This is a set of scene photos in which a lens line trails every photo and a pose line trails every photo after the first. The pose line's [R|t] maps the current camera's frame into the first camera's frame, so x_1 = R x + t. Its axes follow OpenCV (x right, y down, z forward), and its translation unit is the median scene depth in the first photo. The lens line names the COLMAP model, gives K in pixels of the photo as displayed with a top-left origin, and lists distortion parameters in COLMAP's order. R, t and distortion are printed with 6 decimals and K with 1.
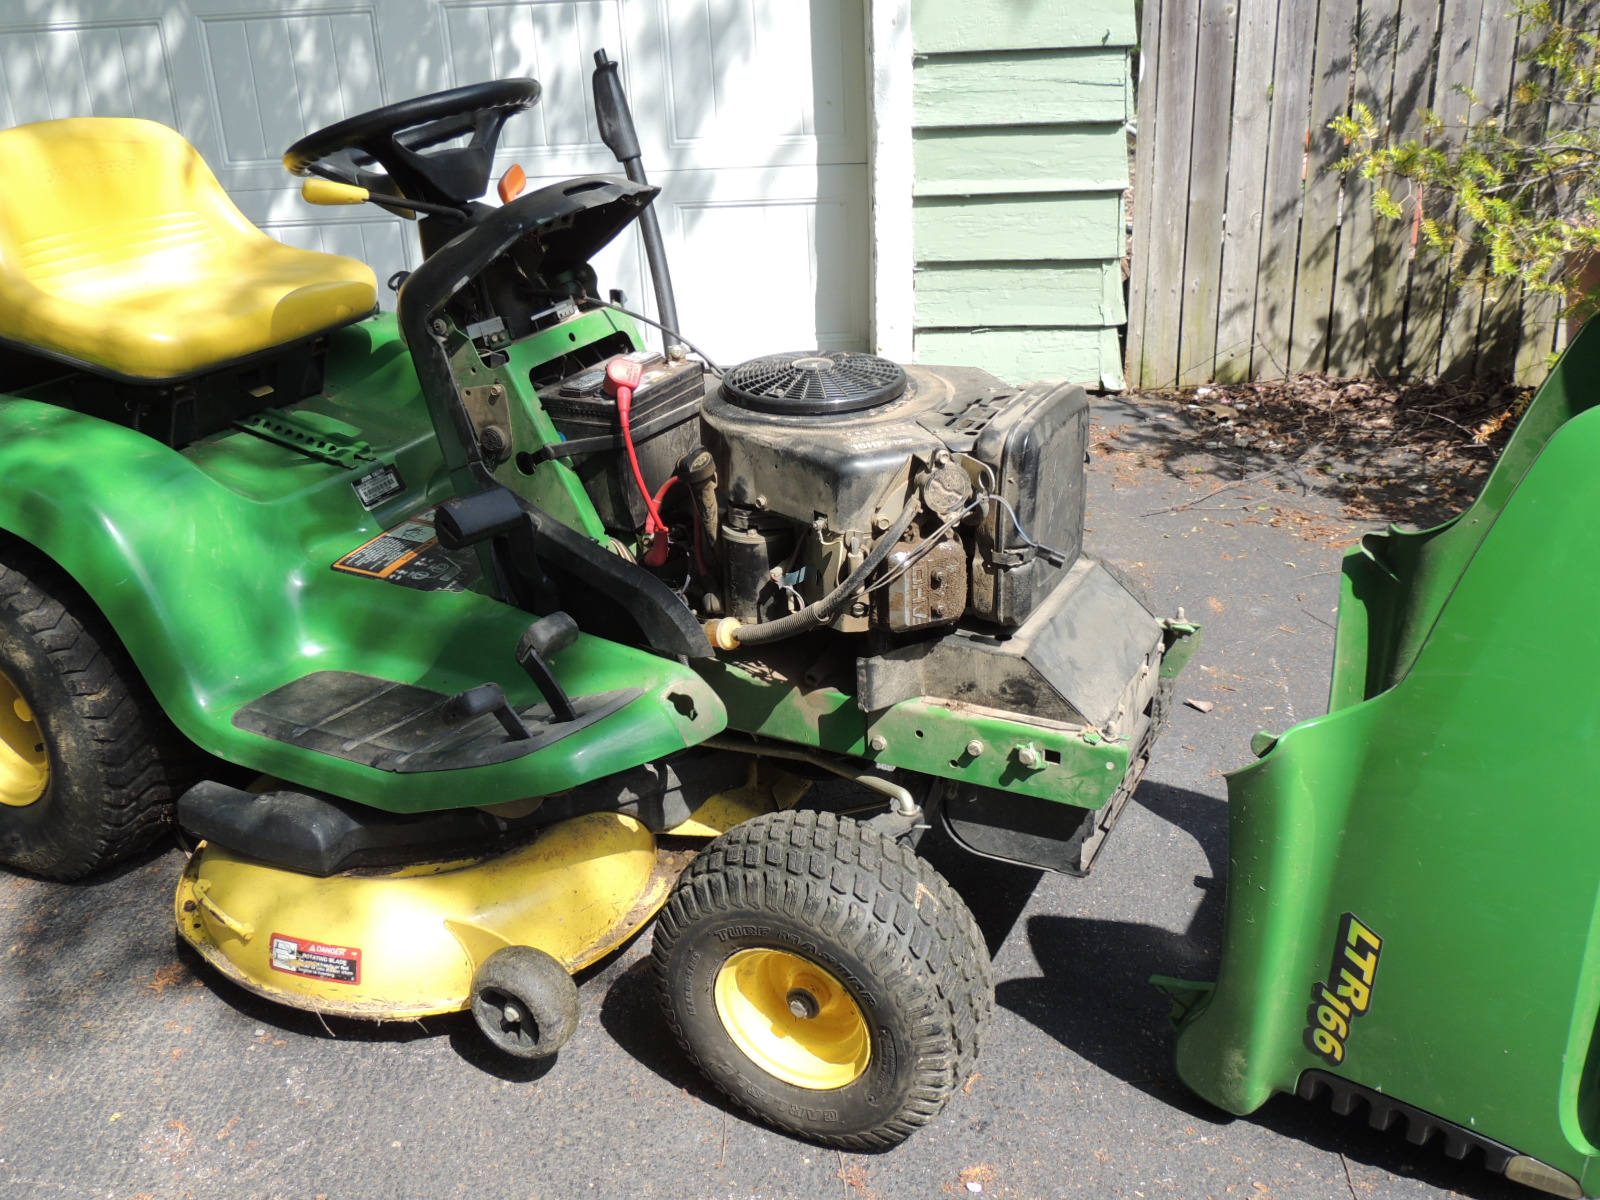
lens RADIAL K [[1517.6, 0, 800.8], [0, 1517.6, 591.5], [0, 0, 1]] dist [-0.025031, 0.000000]
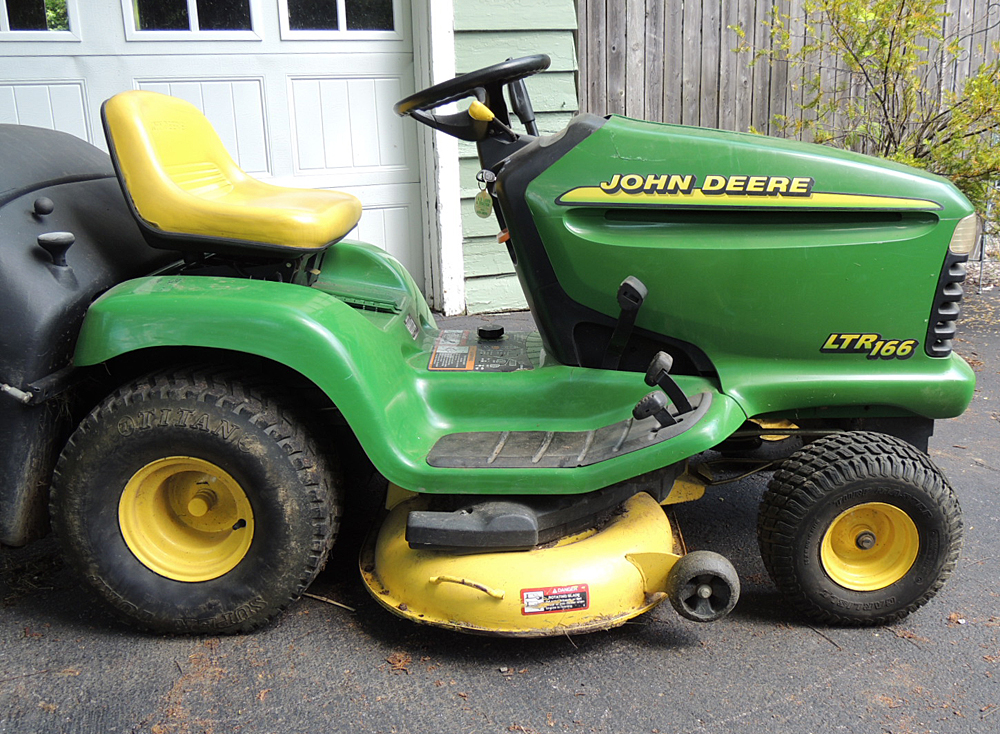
lens RADIAL K [[957.9, 0, 572.2], [0, 957.9, 330.7], [0, 0, 1]] dist [-0.031311, 0.000000]
pose [[0.886643, -0.089361, 0.453739, -0.671296], [0.172005, 0.974486, -0.144194, 0.118428], [-0.429276, 0.205894, 0.879392, 0.109740]]
